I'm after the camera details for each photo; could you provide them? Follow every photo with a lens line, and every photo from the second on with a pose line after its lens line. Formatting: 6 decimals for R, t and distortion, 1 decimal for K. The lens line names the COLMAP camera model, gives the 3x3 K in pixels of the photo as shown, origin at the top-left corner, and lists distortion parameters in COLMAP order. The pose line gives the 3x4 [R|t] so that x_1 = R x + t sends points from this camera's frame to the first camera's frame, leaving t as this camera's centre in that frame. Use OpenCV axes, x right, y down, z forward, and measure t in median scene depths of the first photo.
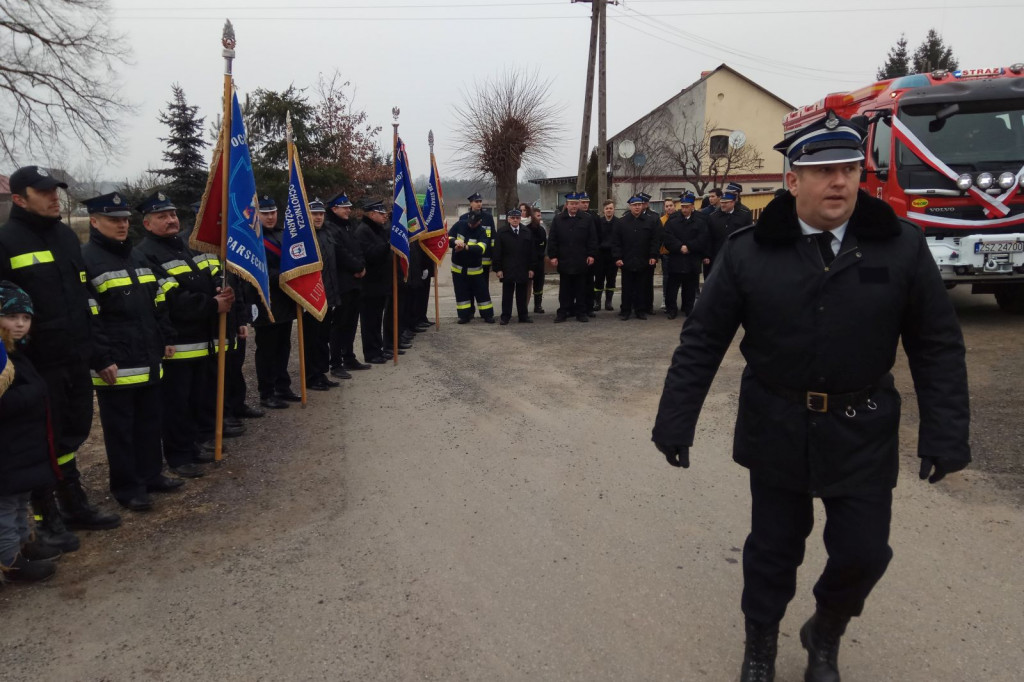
lens RADIAL K [[783.6, 0, 503.3], [0, 783.6, 345.5], [0, 0, 1]] dist [0.109377, -0.154737]
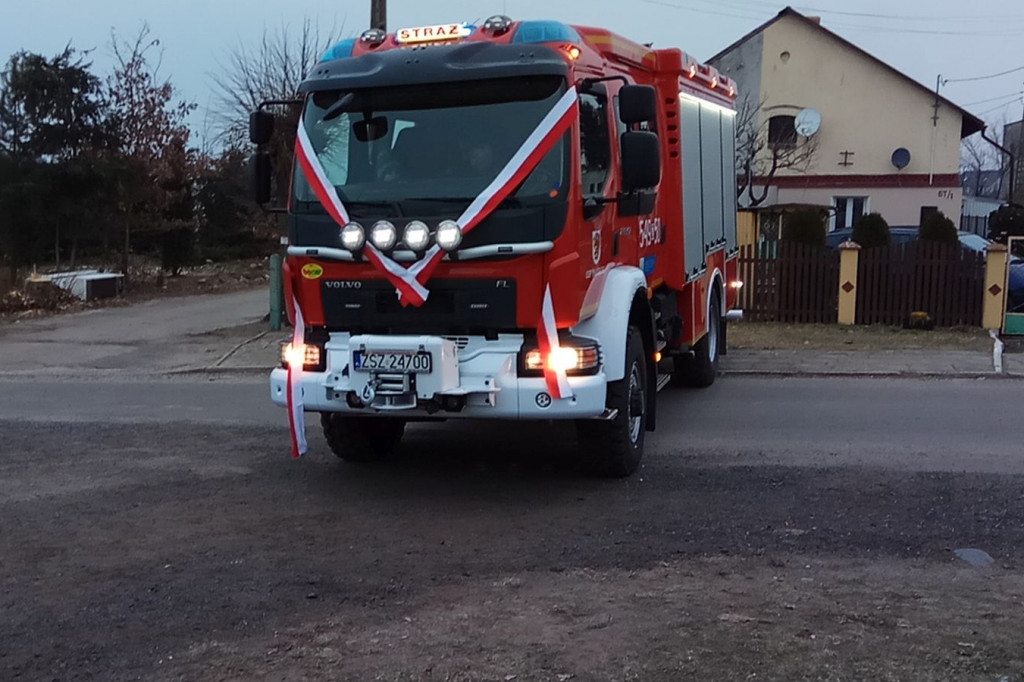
lens RADIAL K [[1100.3, 0, 475.8], [0, 1100.3, 353.2], [0, 0, 1]] dist [0.070542, 0.000000]
pose [[0.984340, 0.039839, -0.171722, 0.320477], [-0.046716, 0.998252, -0.036198, -0.041684], [0.169980, 0.043653, 0.984480, 0.113949]]
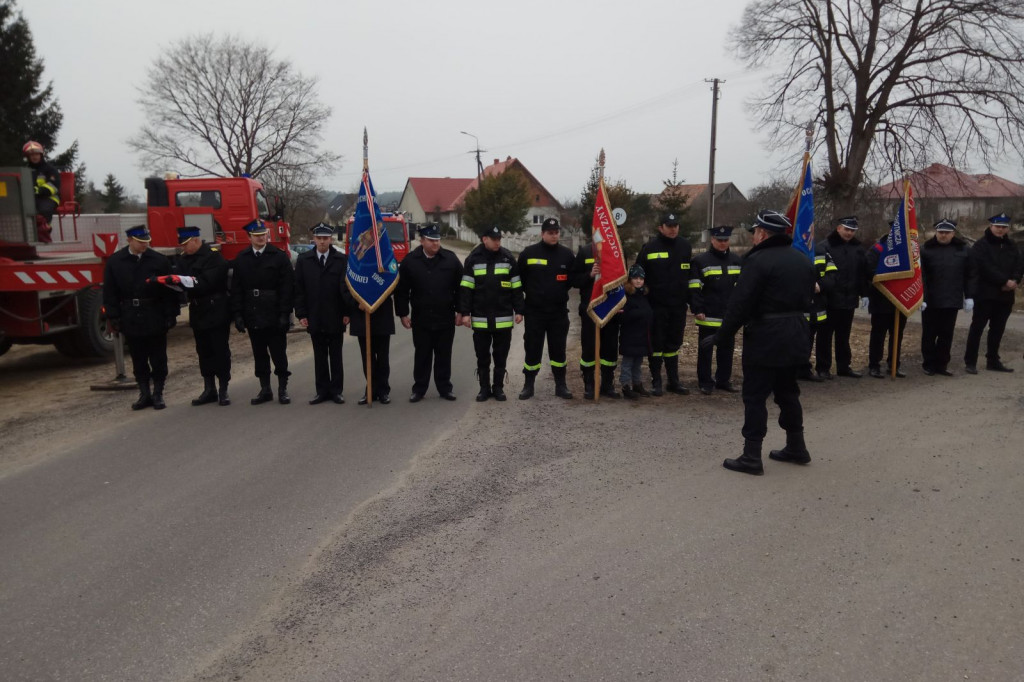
lens RADIAL K [[783.6, 0, 498.9], [0, 783.6, 340.5], [0, 0, 1]] dist [0.109377, -0.154737]
pose [[0.425340, 0.145767, -0.893218, 0.189302], [-0.152308, 0.984397, 0.088119, -0.001206], [0.892126, 0.098564, 0.440905, -0.051400]]
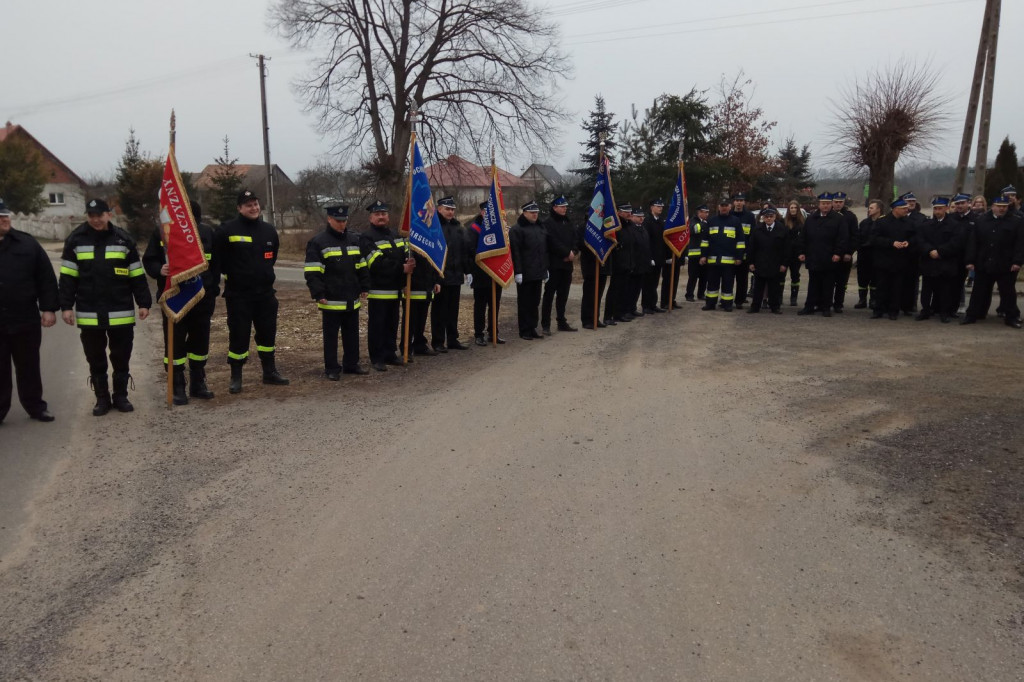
lens RADIAL K [[783.6, 0, 500.0], [0, 783.6, 349.4], [0, 0, 1]] dist [0.109377, -0.154737]
pose [[0.839587, 0.112151, -0.531522, 0.152425], [-0.102803, 0.993578, 0.047258, 0.003901], [0.533409, 0.014965, 0.845725, -0.064711]]
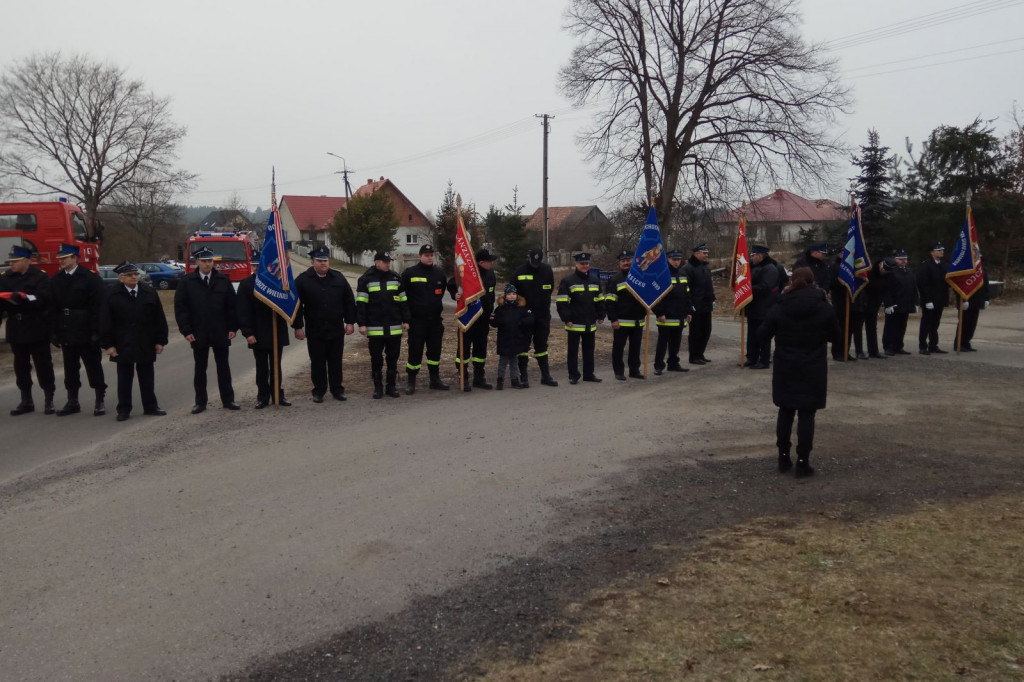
lens RADIAL K [[783.6, 0, 497.8], [0, 783.6, 338.9], [0, 0, 1]] dist [0.109377, -0.154737]
pose [[0.542619, 0.117580, -0.831709, 0.314679], [-0.147184, 0.988145, 0.043670, -0.013945], [0.826983, 0.098718, 0.553492, -0.016070]]
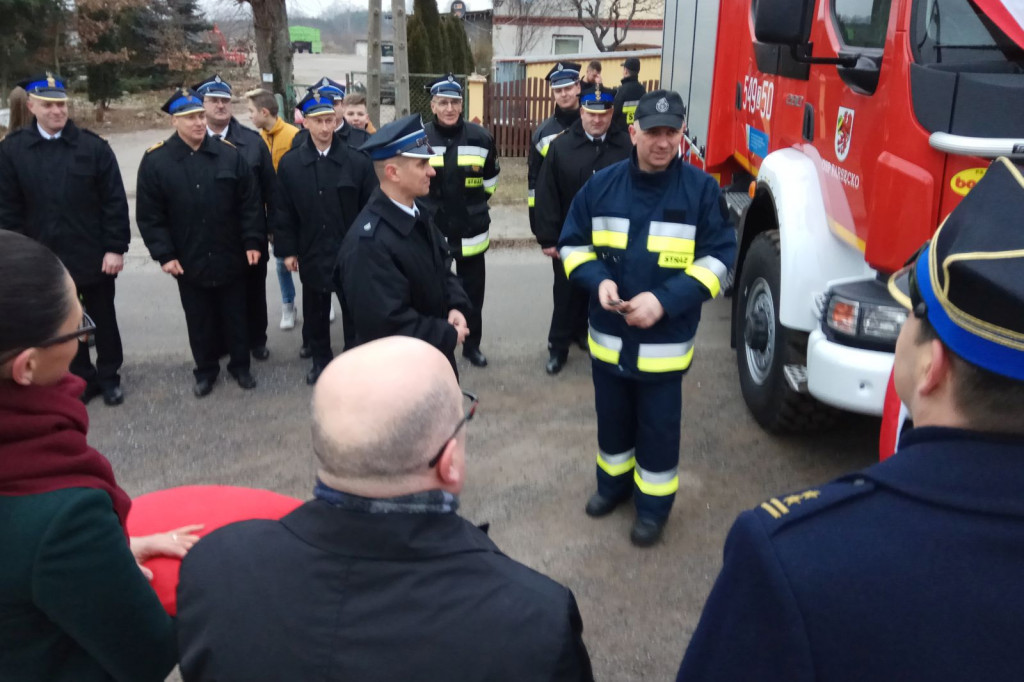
lens RADIAL K [[775.8, 0, 514.3], [0, 775.8, 356.8], [0, 0, 1]] dist [0.040970, -0.045473]
pose [[0.994737, -0.008589, 0.102104, 0.133383], [-0.012650, 0.978562, 0.205562, -0.072315], [-0.101680, -0.205771, 0.973303, 0.300785]]
